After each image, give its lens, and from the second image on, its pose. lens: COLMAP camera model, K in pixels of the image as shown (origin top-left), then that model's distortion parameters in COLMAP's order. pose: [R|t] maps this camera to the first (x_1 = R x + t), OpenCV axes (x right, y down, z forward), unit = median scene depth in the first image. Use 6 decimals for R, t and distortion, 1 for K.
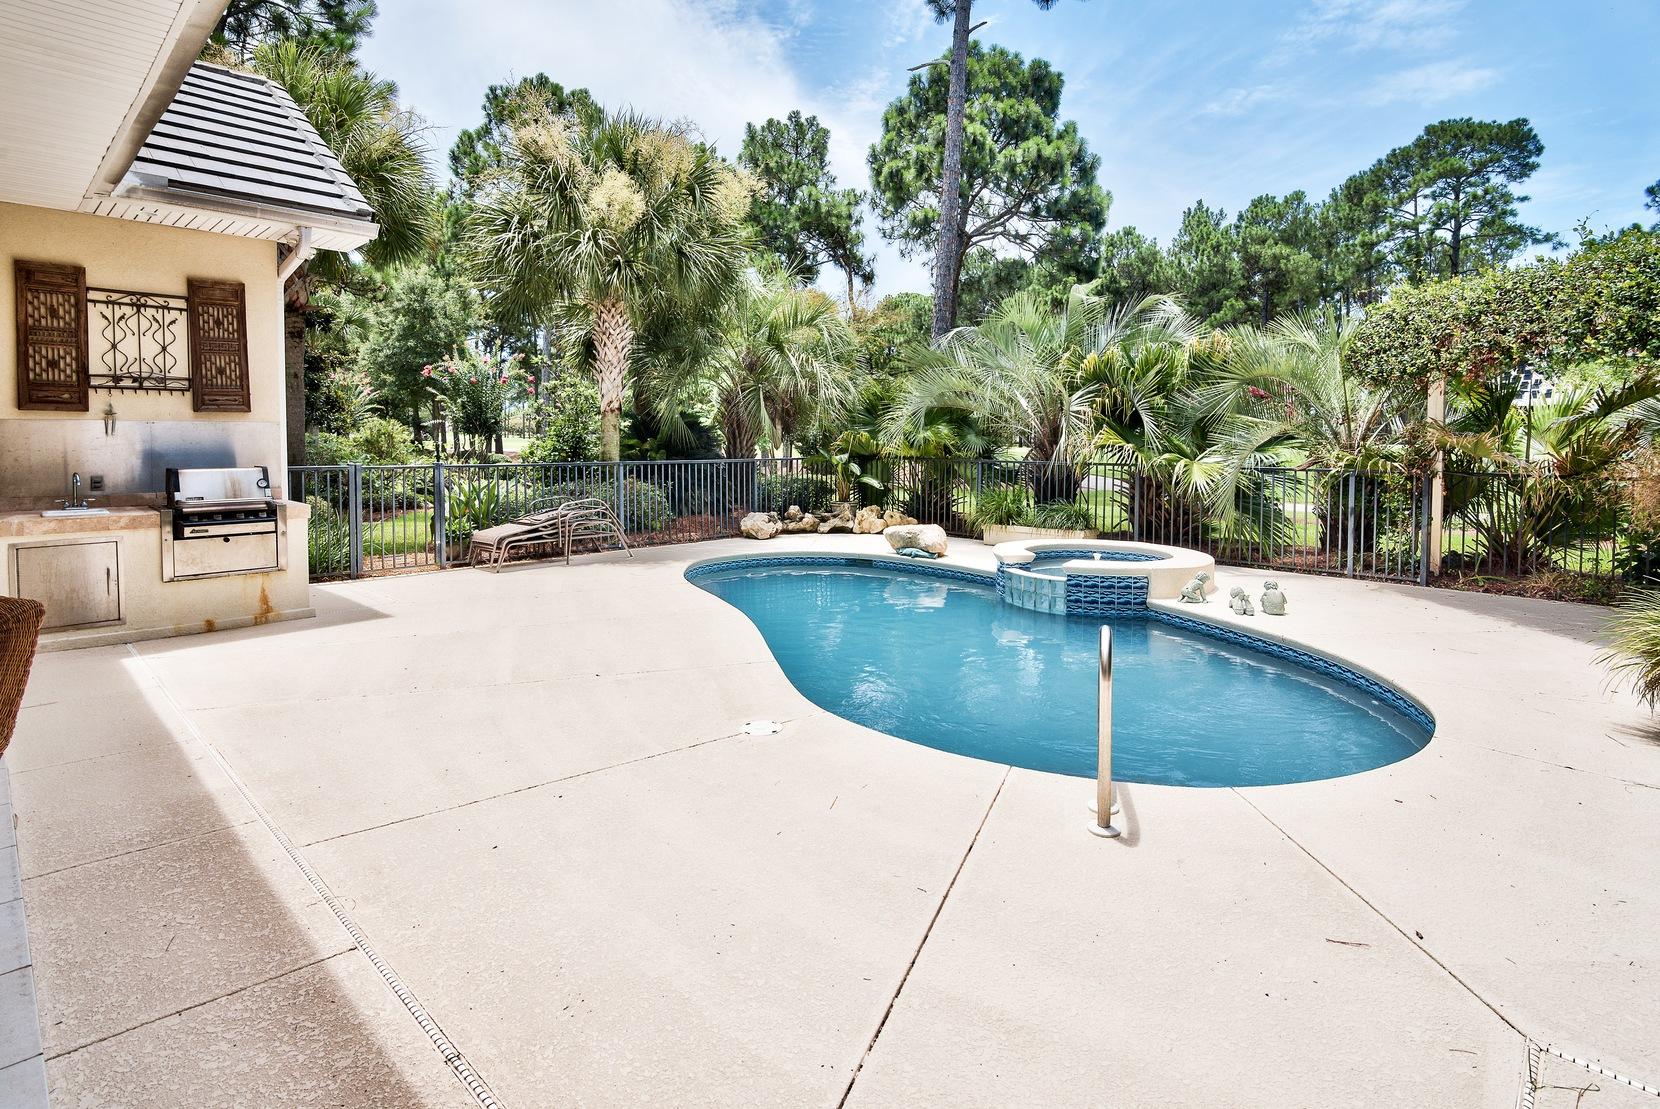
lens RADIAL K [[792.4, 0, 858.4], [0, 792.4, 485.2], [0, 0, 1]] dist [-0.000055, -0.001501]
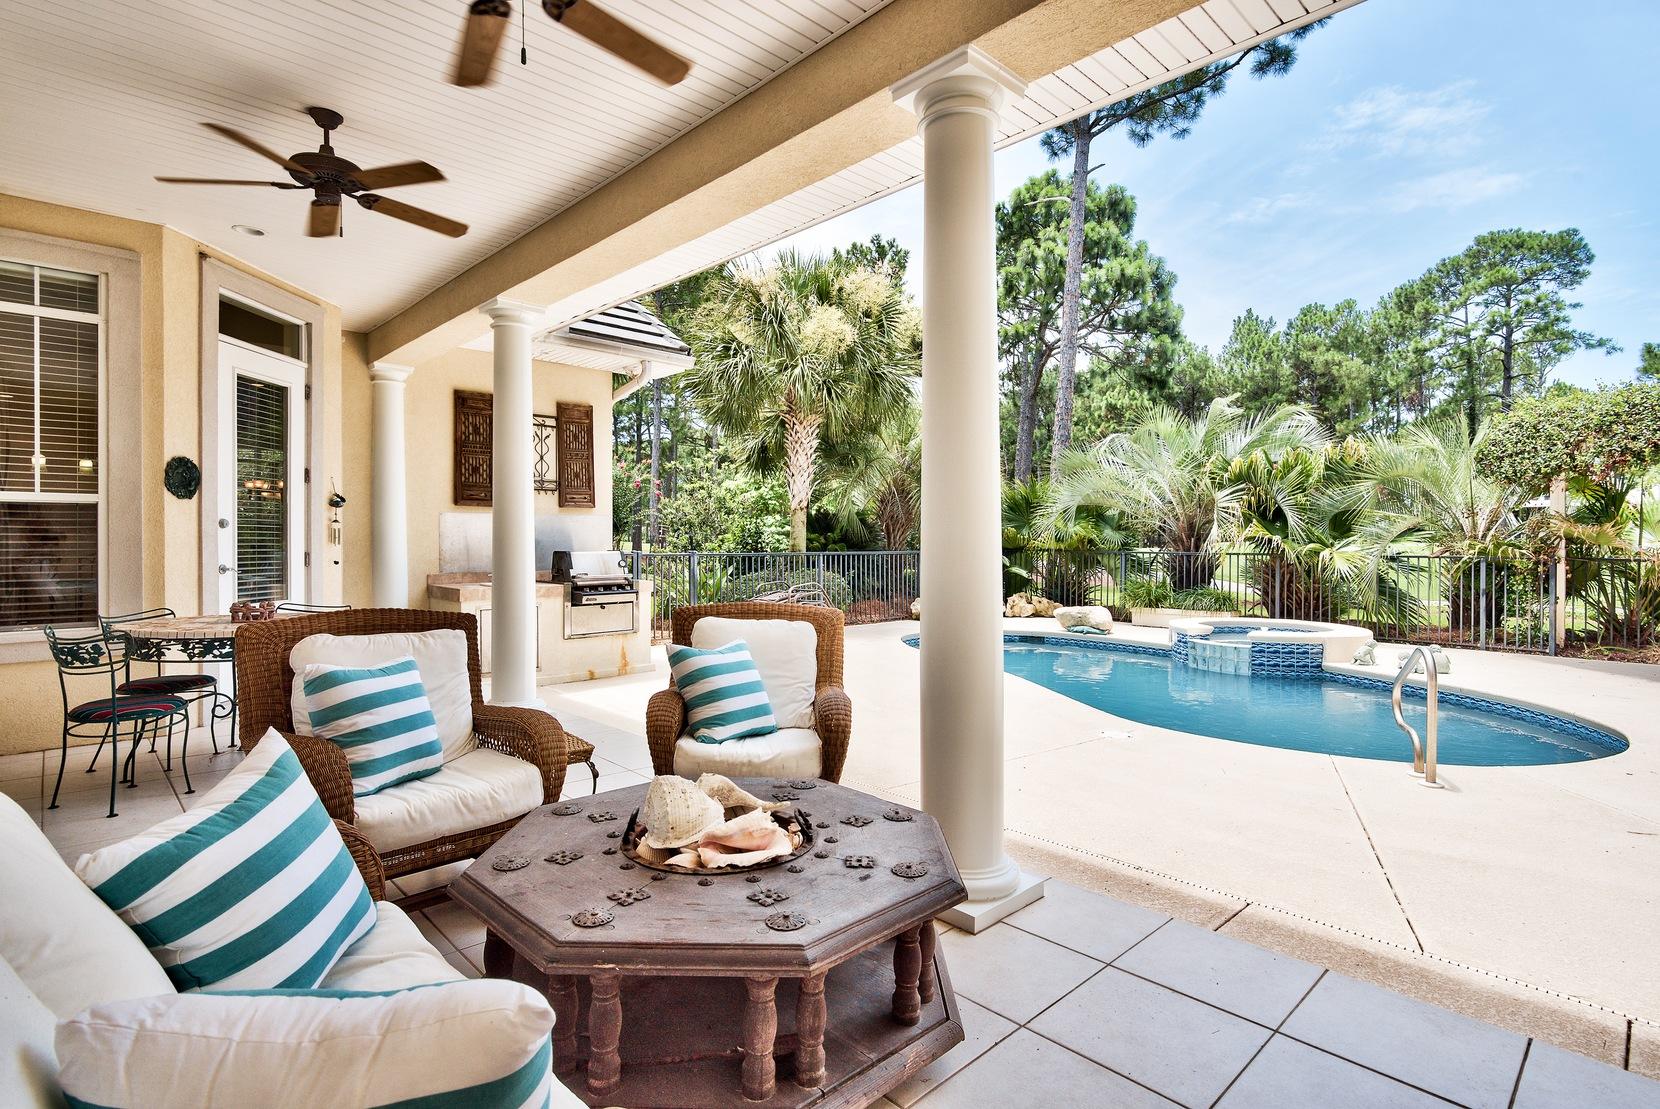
lens RADIAL K [[792.4, 0, 843.7], [0, 792.4, 560.1], [0, 0, 1]] dist [-0.000055, -0.001501]
pose [[0.999343, -0.000514, -0.036240, -0.238061], [-0.000793, 0.999349, -0.036067, 0.025352], [0.036235, 0.036072, 0.998692, -0.167853]]
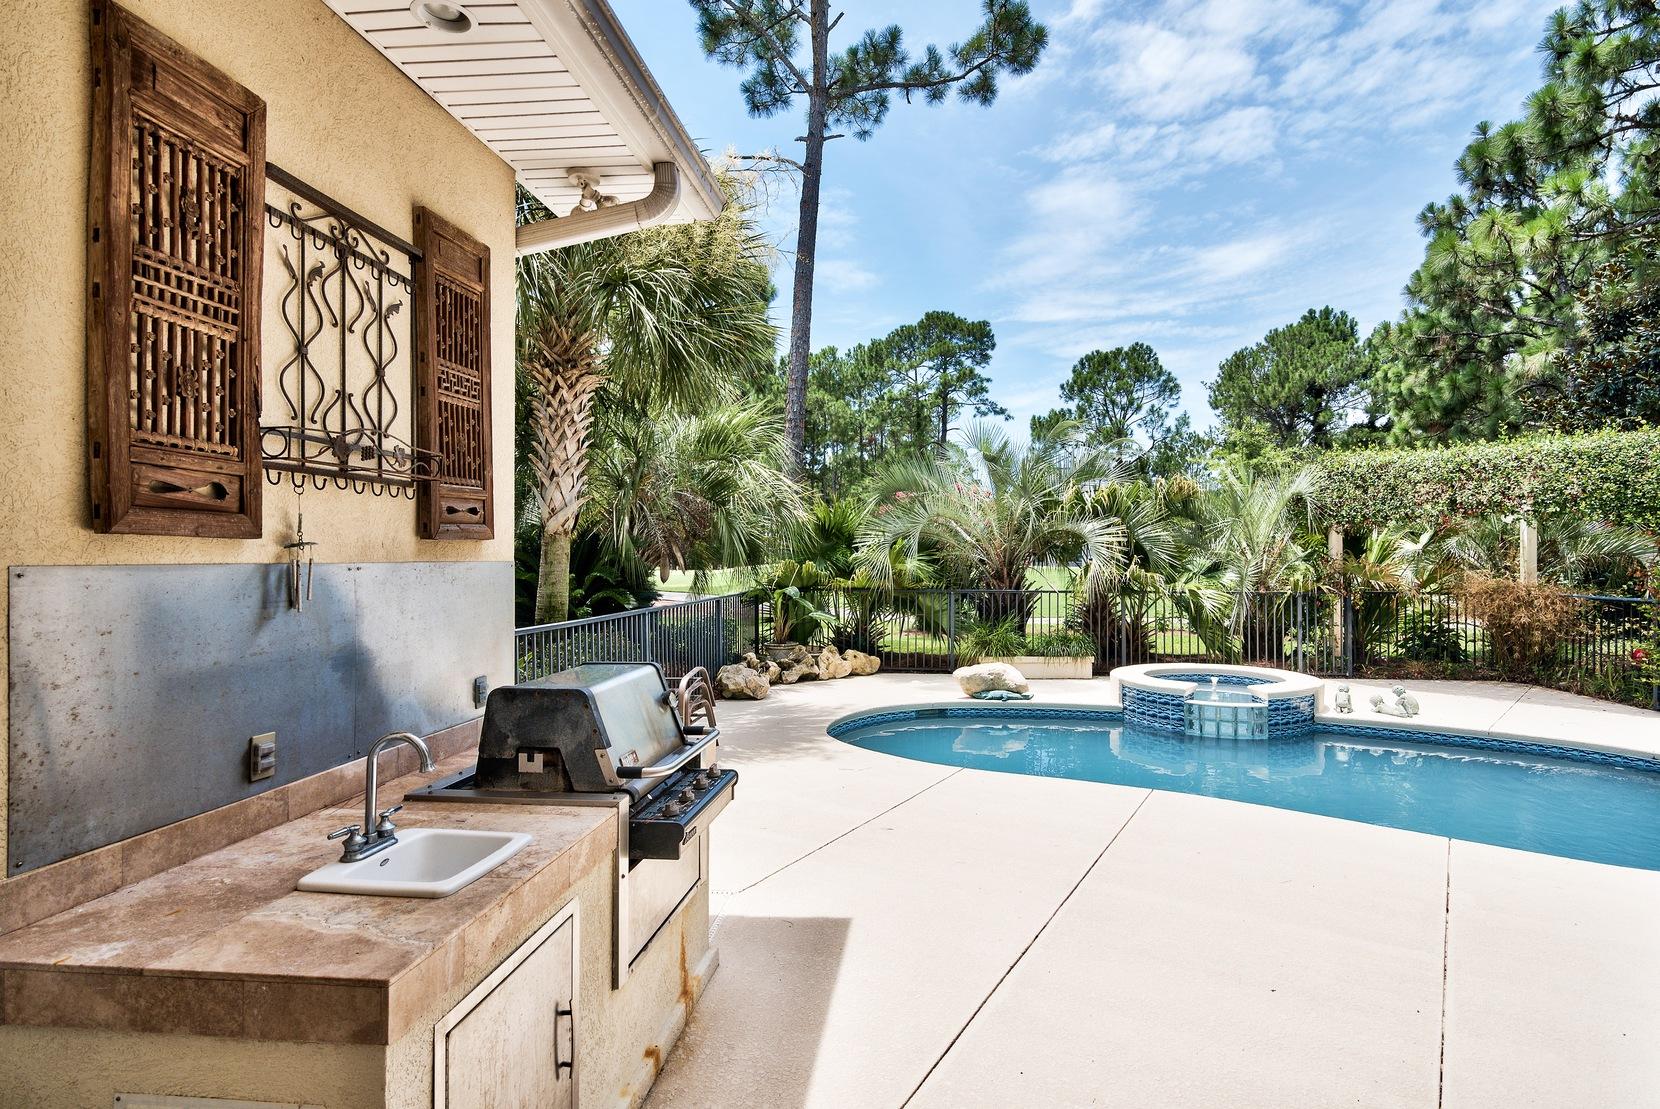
lens RADIAL K [[792.4, 0, 823.7], [0, 792.4, 564.0], [0, 0, 1]] dist [-0.000055, -0.001501]
pose [[0.790255, -0.007826, 0.612728, -0.645959], [0.037446, 0.998666, -0.035541, -0.041037], [-0.611633, 0.051030, 0.789494, 0.394072]]
